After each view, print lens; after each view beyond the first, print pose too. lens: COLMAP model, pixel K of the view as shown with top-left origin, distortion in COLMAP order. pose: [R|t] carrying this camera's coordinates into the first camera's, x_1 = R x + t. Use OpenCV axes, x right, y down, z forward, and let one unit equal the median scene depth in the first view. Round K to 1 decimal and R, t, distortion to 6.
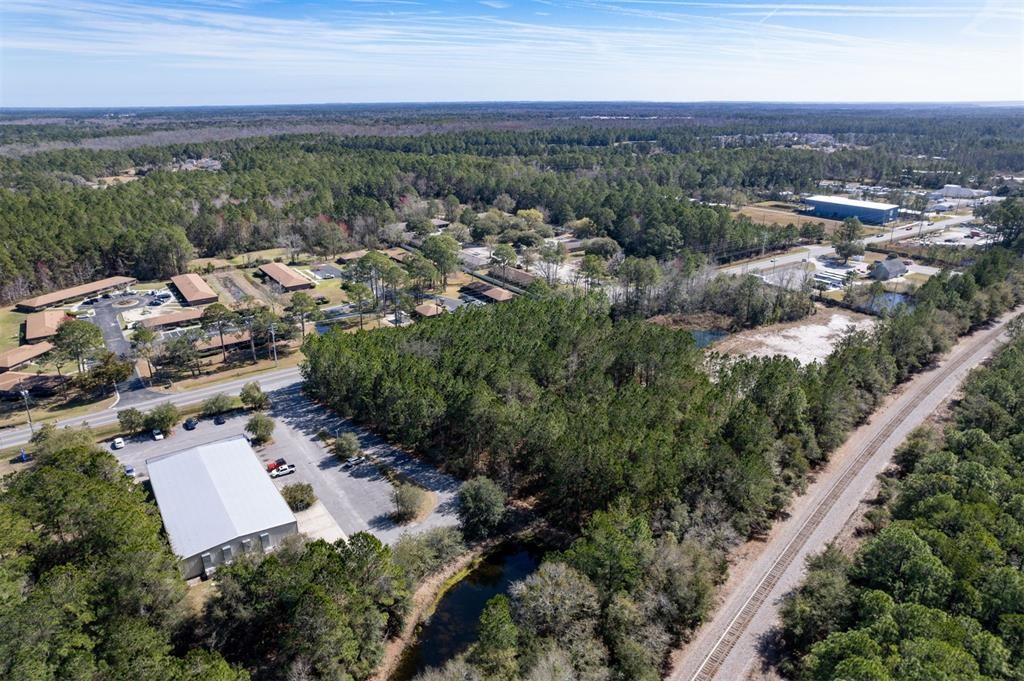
lens RADIAL K [[655.7, 0, 512.0], [0, 655.7, 340.5], [0, 0, 1]] dist [-0.076997, 0.068038]
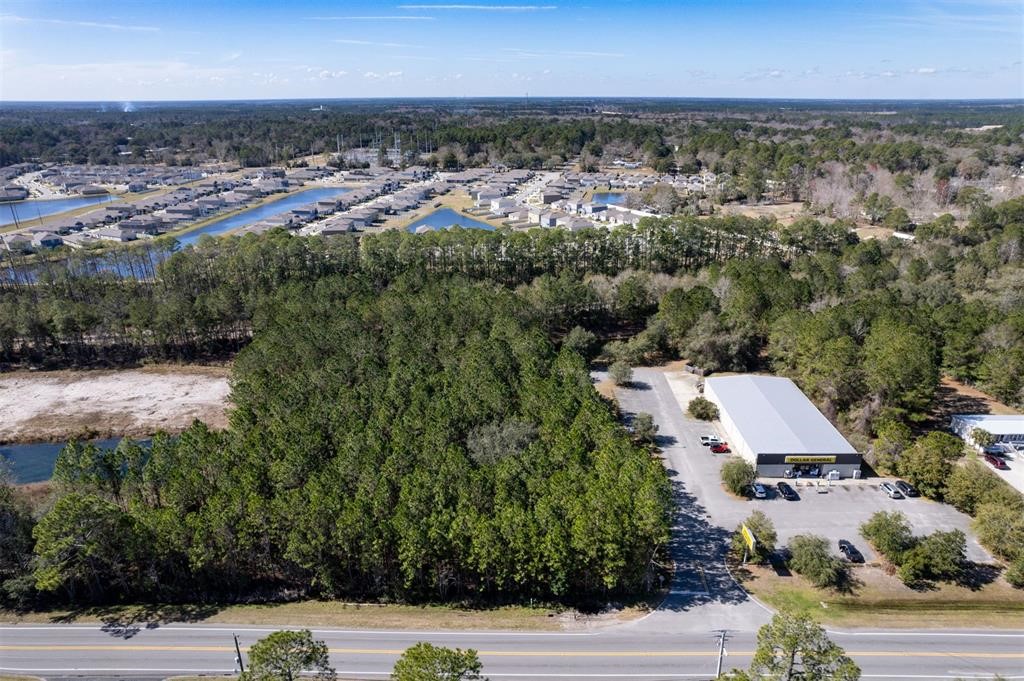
lens RADIAL K [[655.7, 0, 512.0], [0, 655.7, 340.5], [0, 0, 1]] dist [-0.076997, 0.068038]
pose [[-0.814570, -0.199689, 0.544611, -0.141897], [0.200606, 0.783967, 0.587498, -0.129633], [-0.544273, 0.587810, -0.598537, 0.386523]]
